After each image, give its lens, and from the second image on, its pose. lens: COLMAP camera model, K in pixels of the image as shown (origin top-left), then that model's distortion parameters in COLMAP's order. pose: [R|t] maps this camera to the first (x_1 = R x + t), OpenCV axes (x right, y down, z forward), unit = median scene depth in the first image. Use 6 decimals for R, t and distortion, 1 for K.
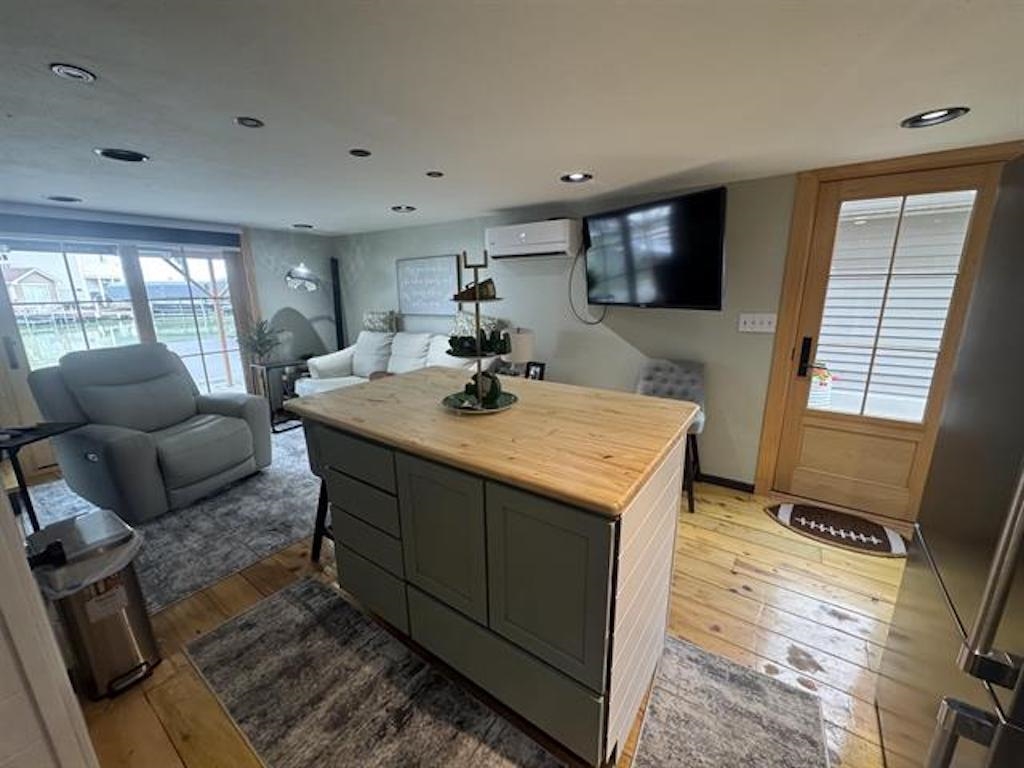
lens RADIAL K [[410.6, 0, 513.0], [0, 410.6, 383.8], [0, 0, 1]] dist [-0.000221, 0.000131]
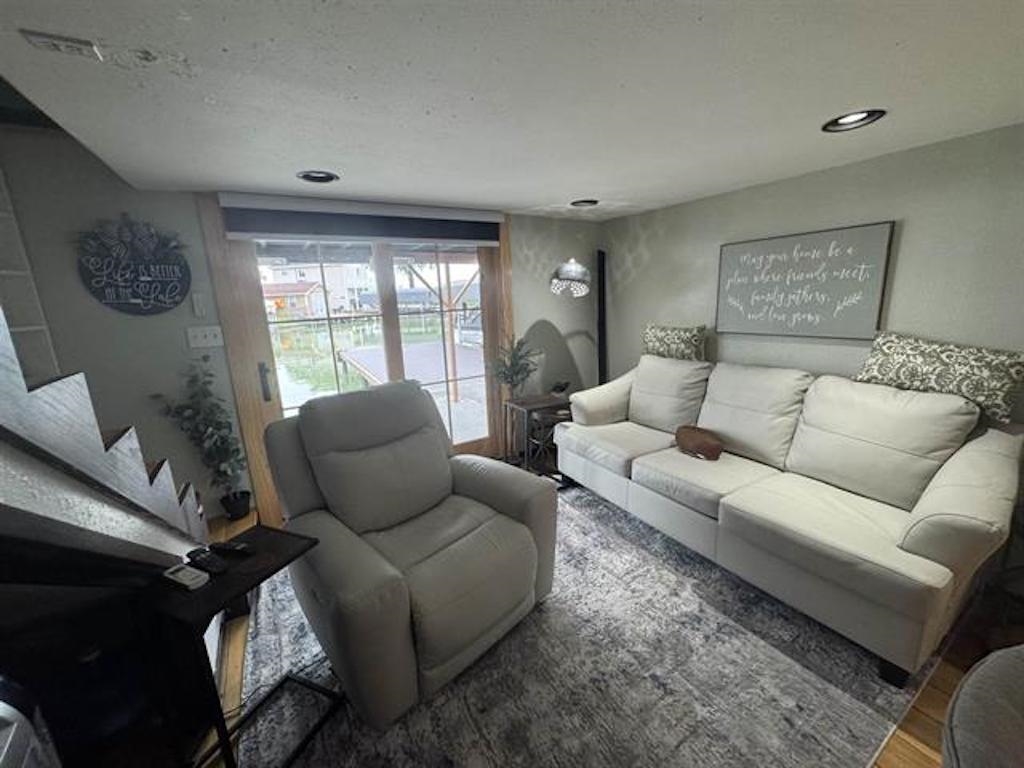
lens RADIAL K [[410.6, 0, 513.0], [0, 410.6, 383.8], [0, 0, 1]] dist [-0.000221, 0.000131]
pose [[0.914025, 0.064556, -0.400487, -0.310164], [-0.065113, 0.997803, 0.012235, -0.080165], [0.400397, 0.014894, 0.916221, 0.314403]]
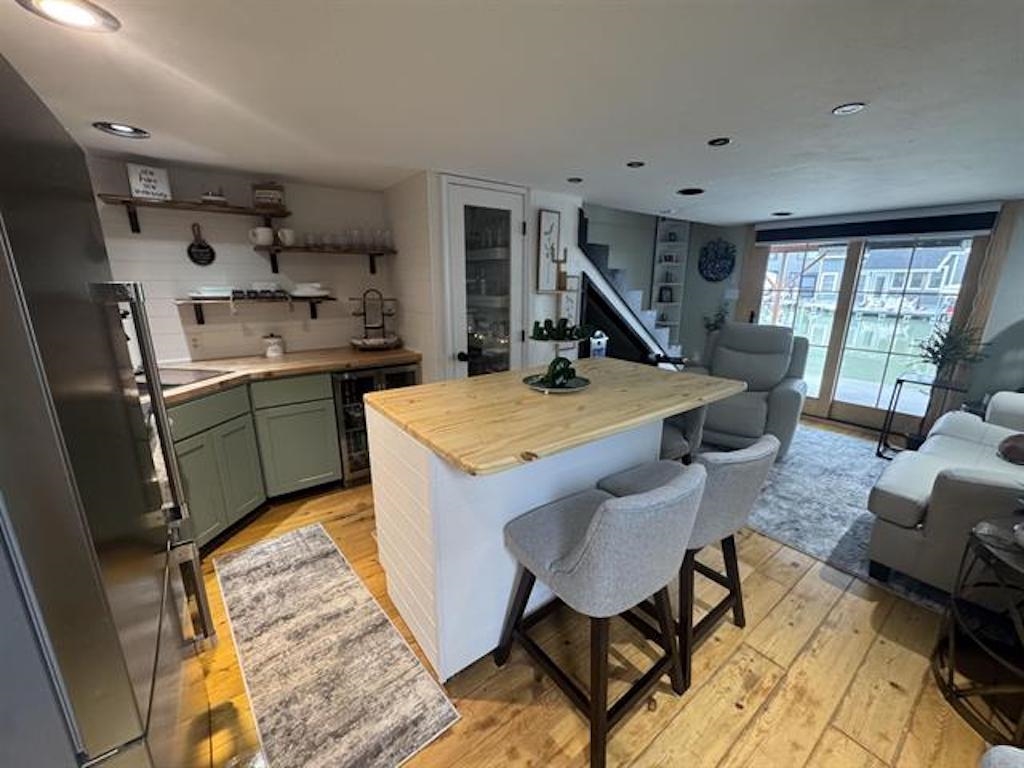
lens RADIAL K [[410.6, 0, 513.0], [0, 410.6, 383.8], [0, 0, 1]] dist [-0.000221, 0.000131]
pose [[-0.315109, 0.241451, -0.917828, 0.366348], [-0.227255, 0.919765, 0.319982, -0.105939], [0.921445, 0.309410, -0.234955, 0.431016]]
